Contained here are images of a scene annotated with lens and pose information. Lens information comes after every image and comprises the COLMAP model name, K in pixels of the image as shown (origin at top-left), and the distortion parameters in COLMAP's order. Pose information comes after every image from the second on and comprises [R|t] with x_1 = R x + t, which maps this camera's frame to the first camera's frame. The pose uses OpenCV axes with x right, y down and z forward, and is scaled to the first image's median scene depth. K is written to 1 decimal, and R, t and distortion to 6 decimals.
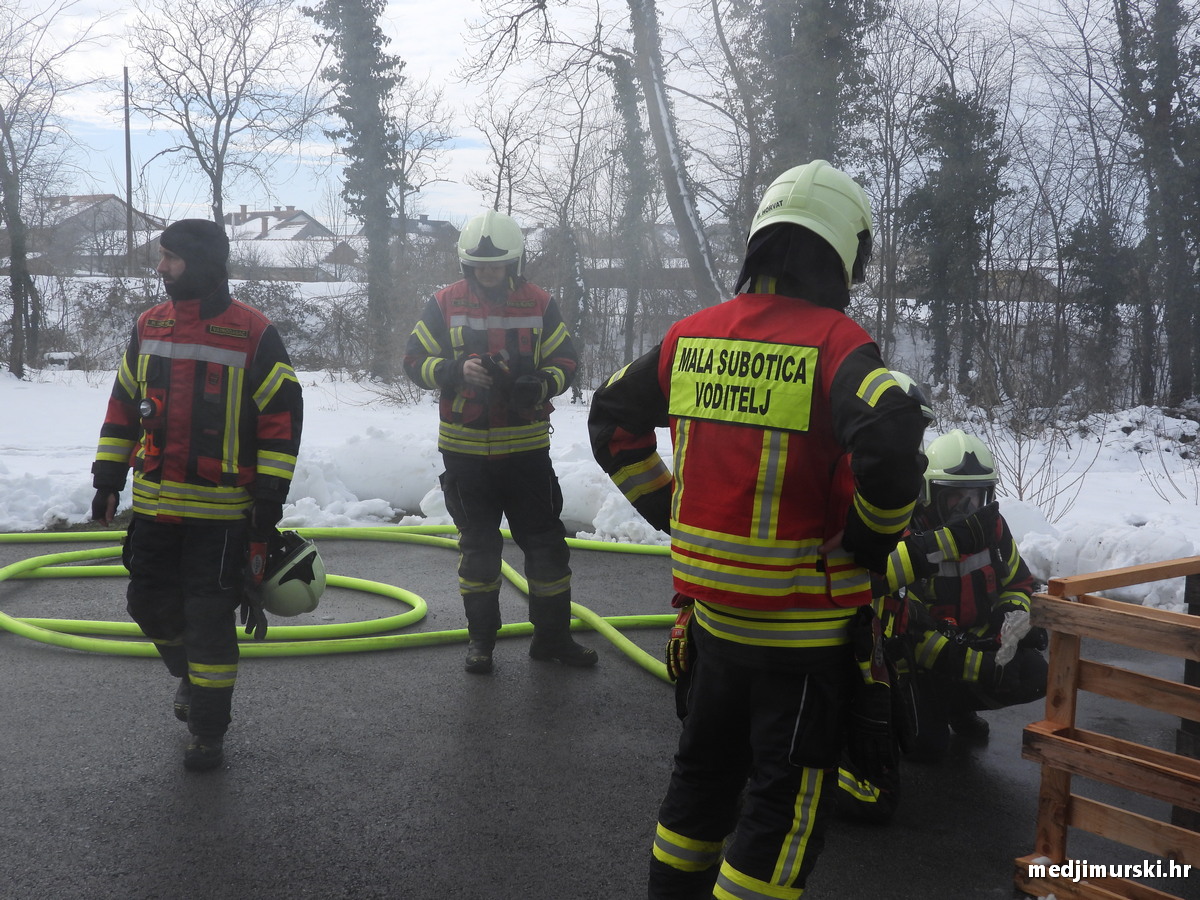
lens RADIAL K [[1444.7, 0, 600.0], [0, 1444.7, 450.0], [0, 0, 1]] dist [0.014885, -0.005302]
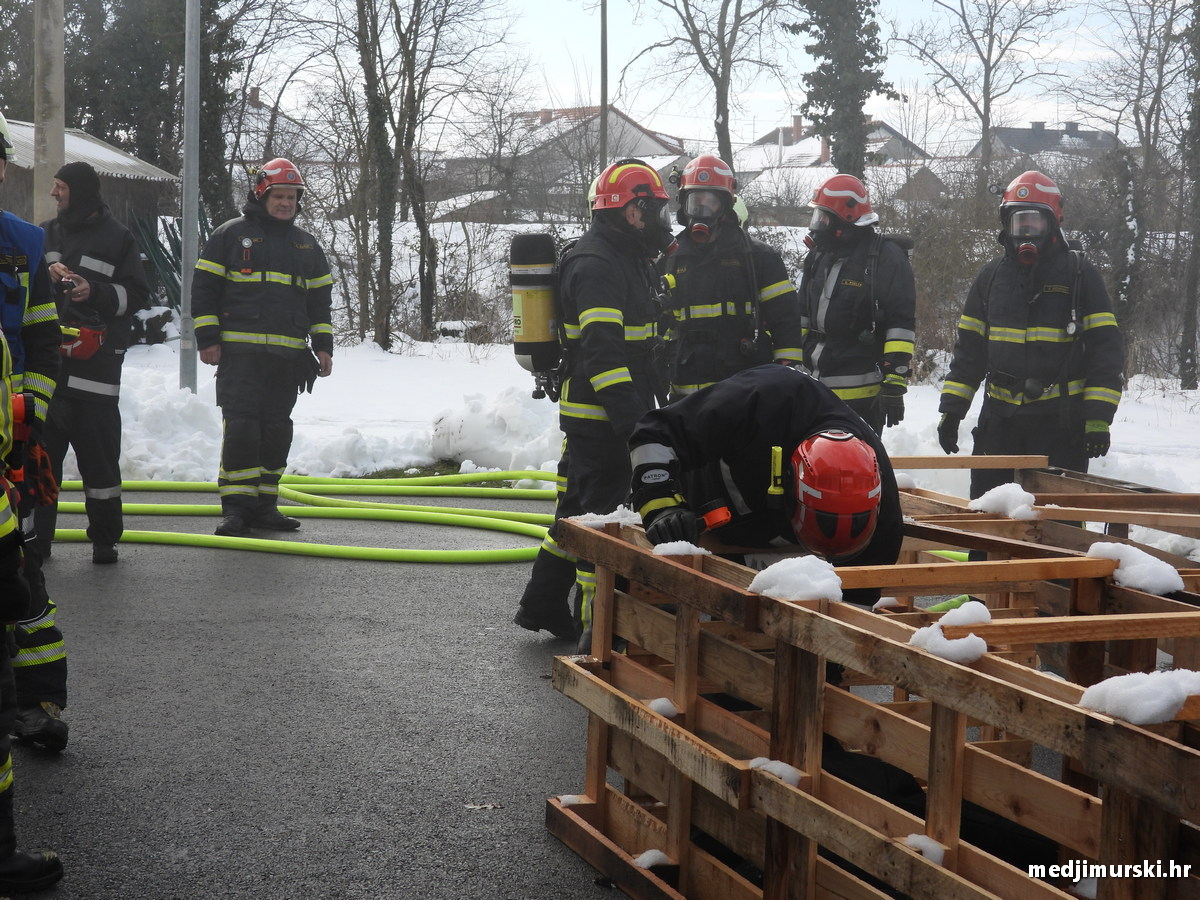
lens RADIAL K [[2259.4, 0, 600.0], [0, 2259.4, 450.0], [0, 0, 1]] dist [0.006601, -0.044777]
pose [[0.943591, 0.022507, -0.330348, 0.109013], [-0.028354, 0.999515, -0.012889, 0.016040], [0.329897, 0.021528, 0.943771, -0.122478]]
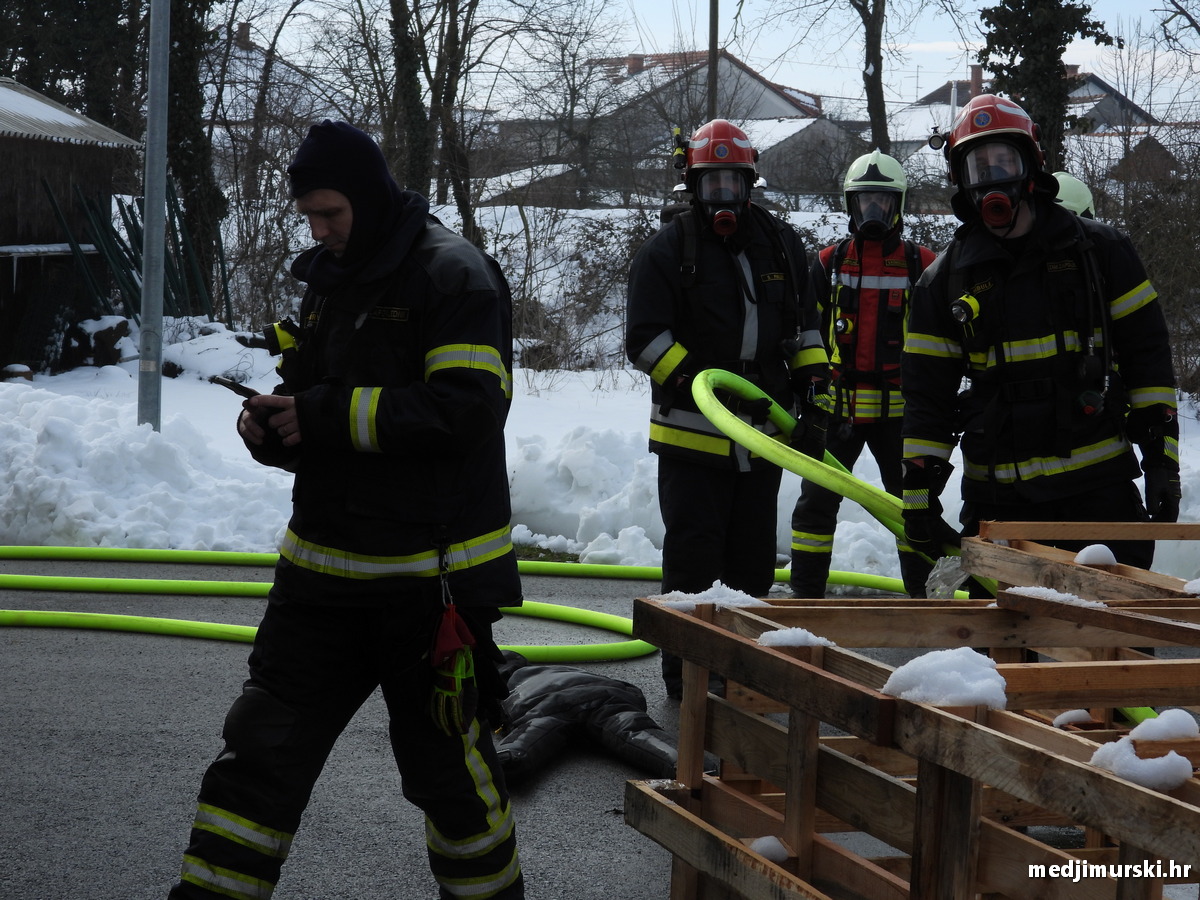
lens RADIAL K [[3065.8, 0, 600.0], [0, 3065.8, 450.0], [0, 0, 1]] dist [0.024873, -0.298237]
pose [[0.931544, 0.025371, -0.362743, 0.111494], [-0.040128, 0.998643, -0.033203, 0.016684], [0.361408, 0.045486, 0.931298, -0.126809]]
